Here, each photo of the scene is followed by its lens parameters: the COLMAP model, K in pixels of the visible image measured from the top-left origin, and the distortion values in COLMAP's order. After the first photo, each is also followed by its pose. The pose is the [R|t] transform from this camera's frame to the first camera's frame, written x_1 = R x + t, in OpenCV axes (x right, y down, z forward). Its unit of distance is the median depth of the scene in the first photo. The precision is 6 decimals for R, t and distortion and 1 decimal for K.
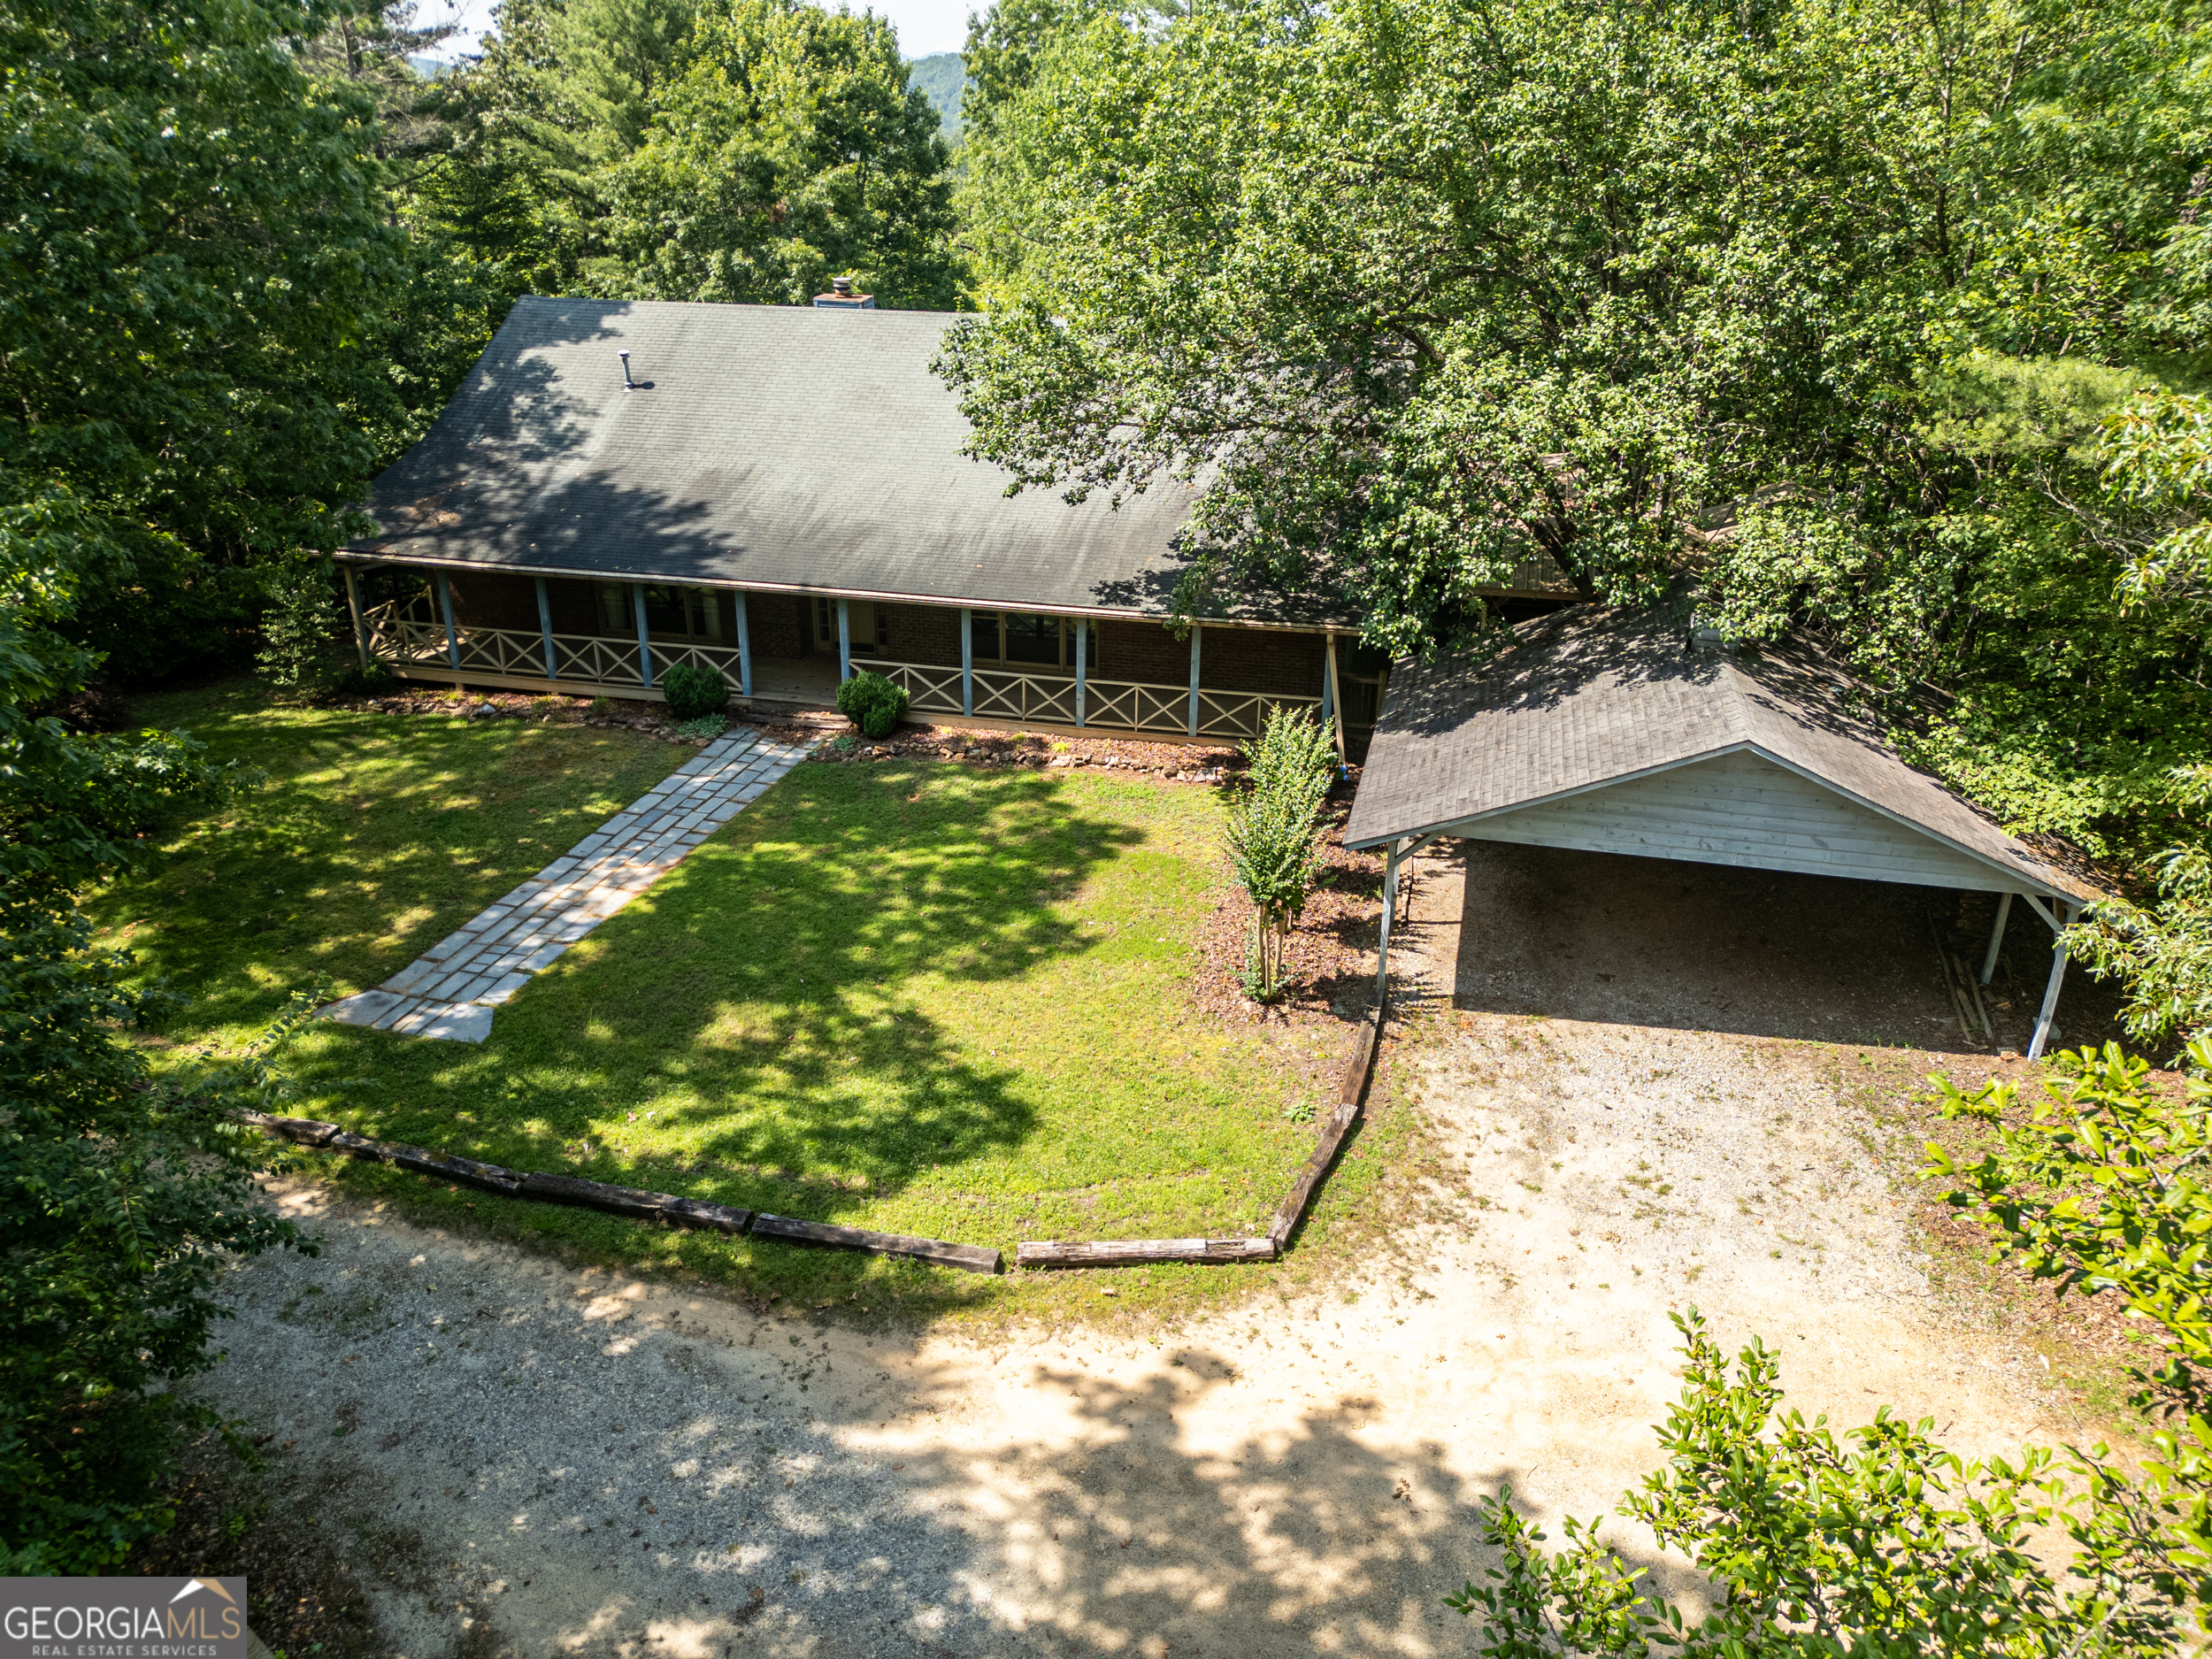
lens RADIAL K [[1498.8, 0, 1111.6], [0, 1498.8, 838.1], [0, 0, 1]] dist [0.058470, -0.003546]
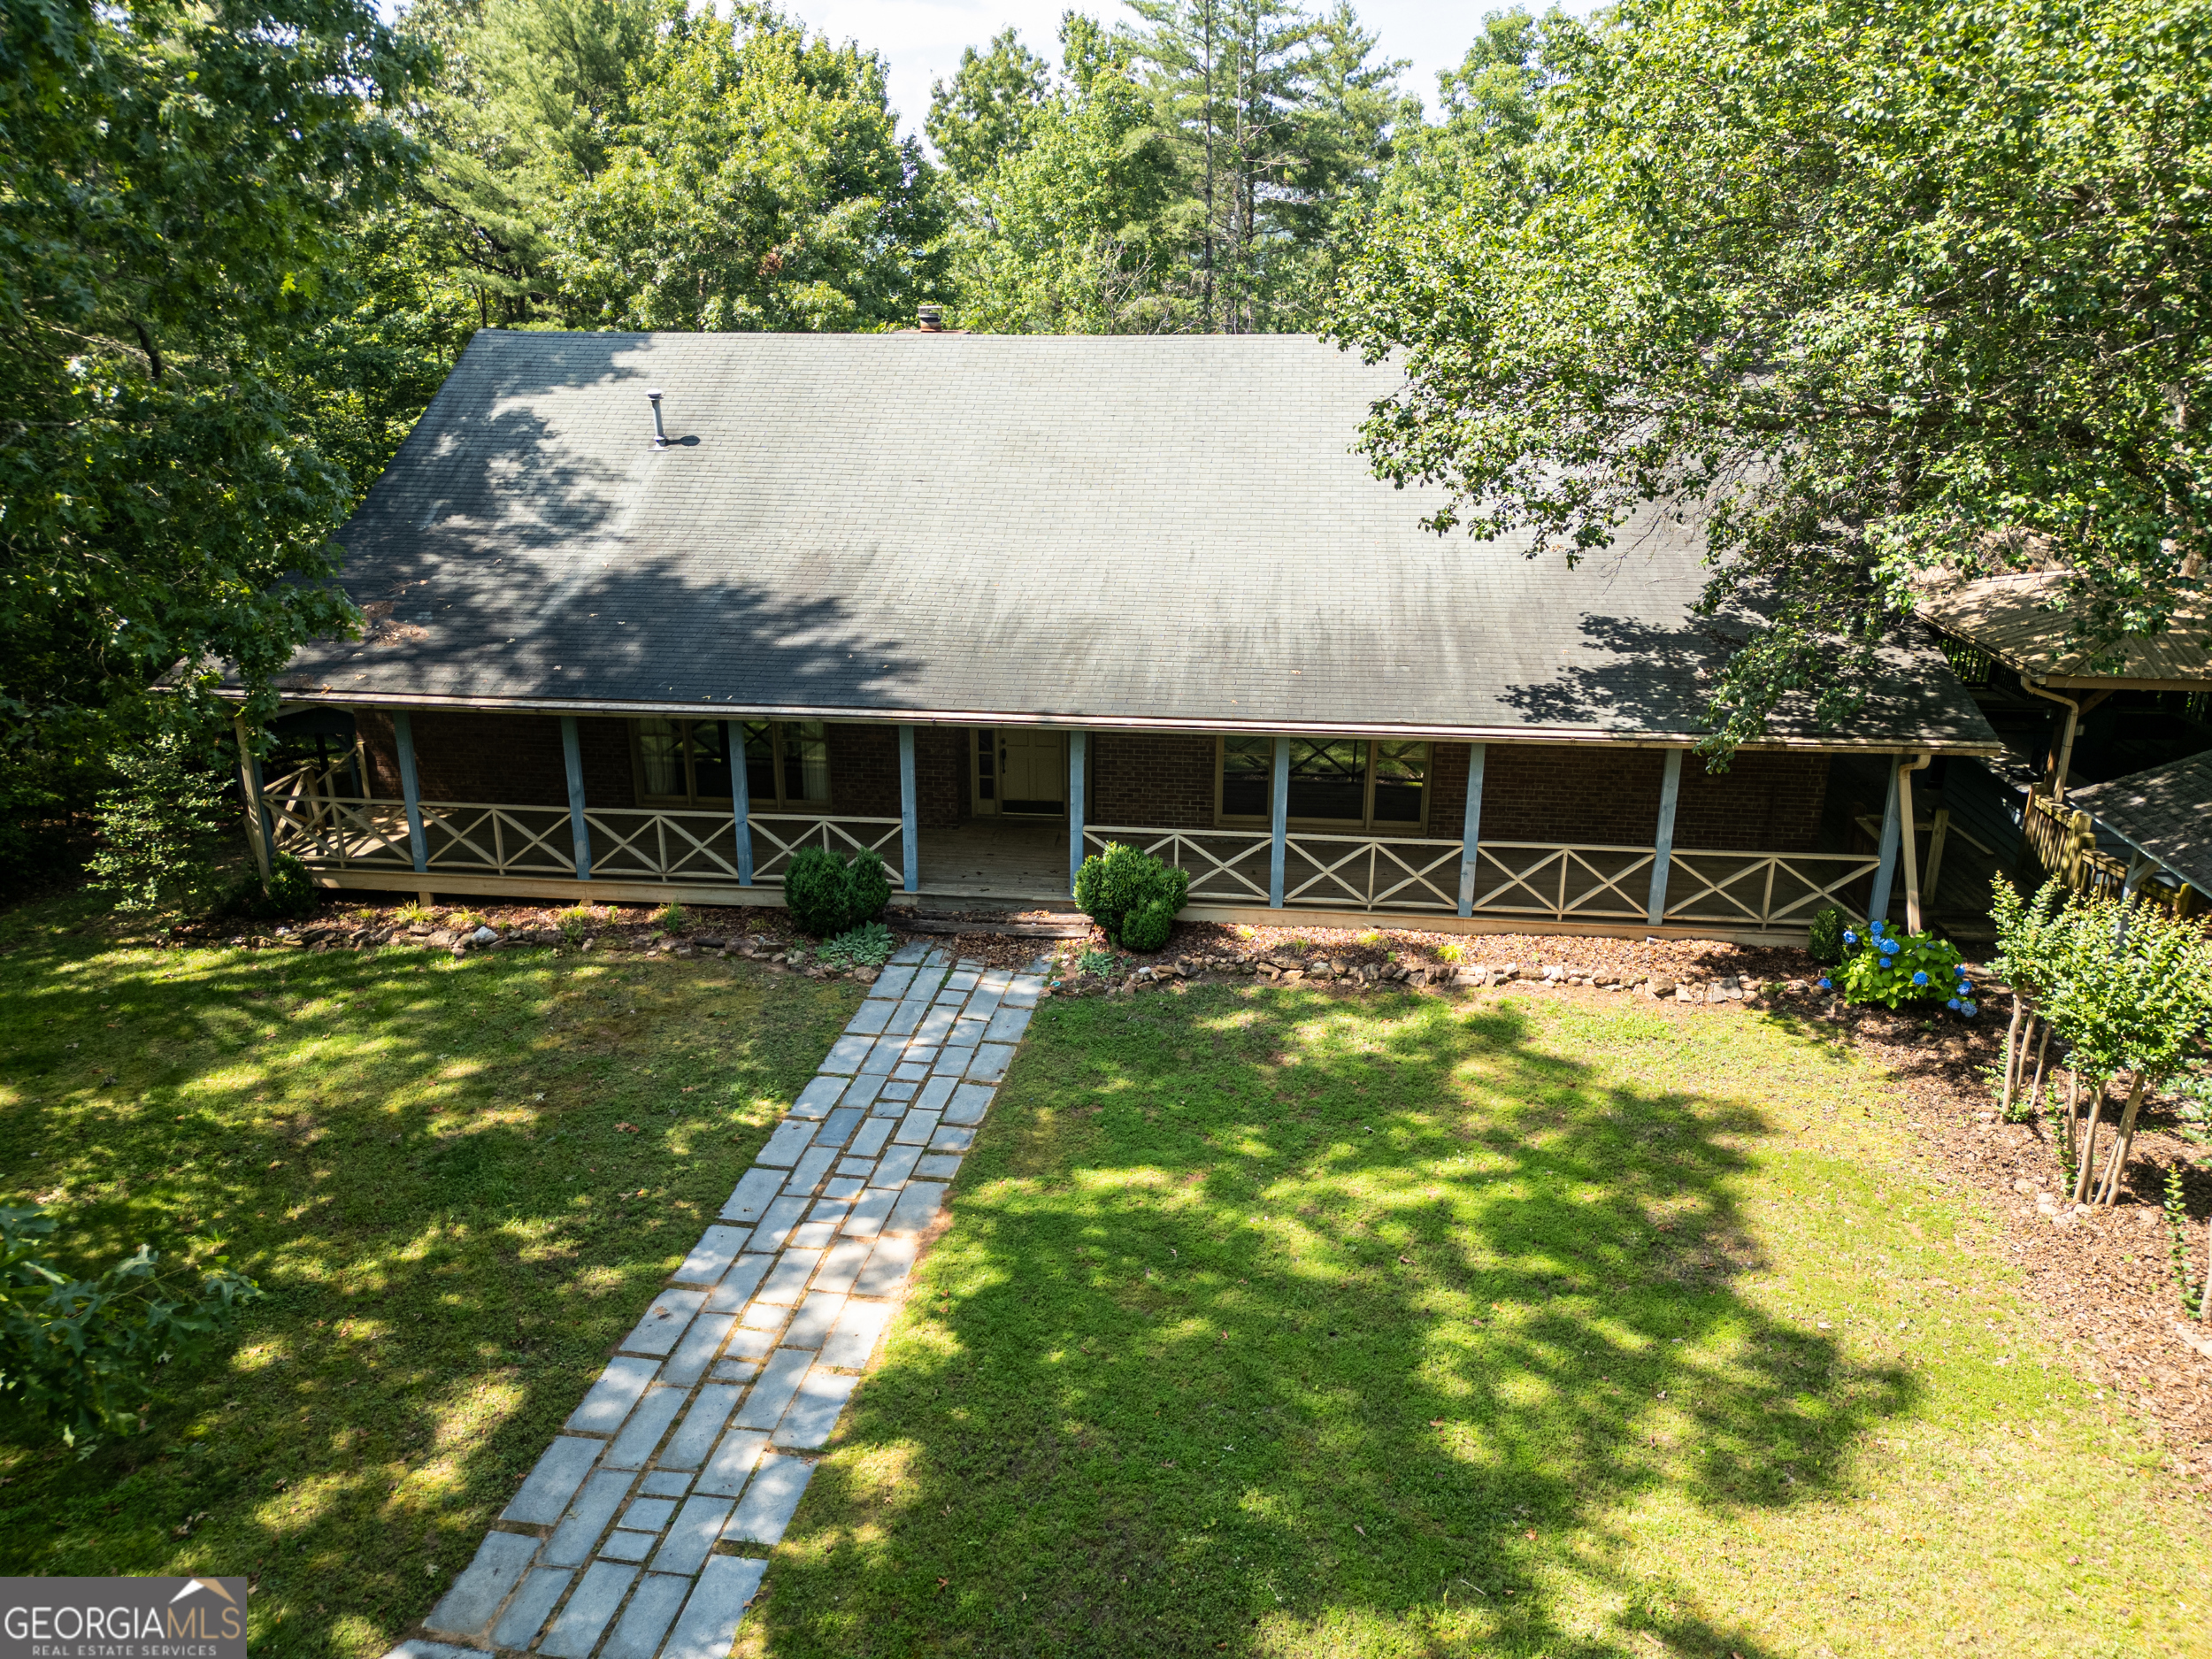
lens RADIAL K [[1556.4, 0, 1106.0], [0, 1556.4, 829.5], [0, 0, 1]] dist [0.056962, -0.001930]
pose [[0.994658, -0.043363, 0.093671, -0.228922], [0.052740, 0.993583, -0.100061, -0.052360], [-0.088731, 0.104467, 0.990562, 0.354924]]
